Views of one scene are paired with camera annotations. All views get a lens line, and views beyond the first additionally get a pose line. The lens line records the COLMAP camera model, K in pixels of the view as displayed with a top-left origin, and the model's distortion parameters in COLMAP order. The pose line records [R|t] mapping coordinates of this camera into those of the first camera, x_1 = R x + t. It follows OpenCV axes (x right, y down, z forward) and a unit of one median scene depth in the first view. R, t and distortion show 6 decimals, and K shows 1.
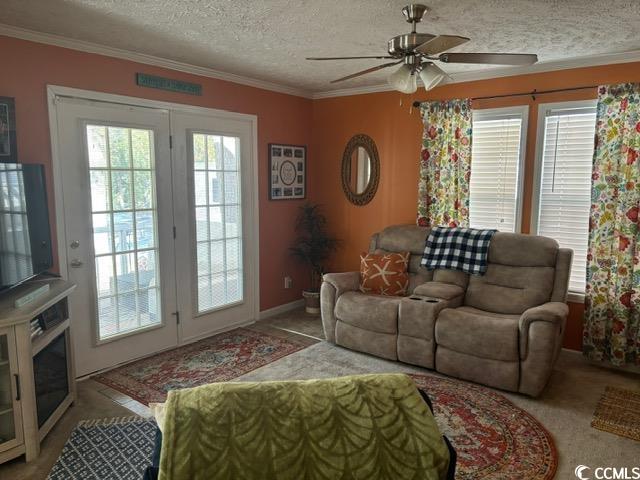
lens RADIAL K [[476.8, 0, 317.4], [0, 476.8, 240.6], [0, 0, 1]] dist [0.041258, -0.046582]
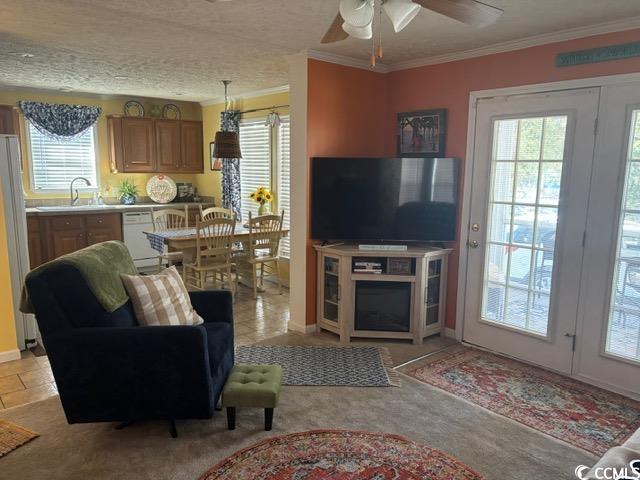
lens RADIAL K [[476.8, 0, 314.9], [0, 476.8, 244.7], [0, 0, 1]] dist [0.041258, -0.046582]
pose [[-0.197571, 0.155220, -0.967922, 0.677134], [-0.141507, 0.972527, 0.184843, -0.109000], [0.970021, 0.173487, -0.170179, 0.817814]]
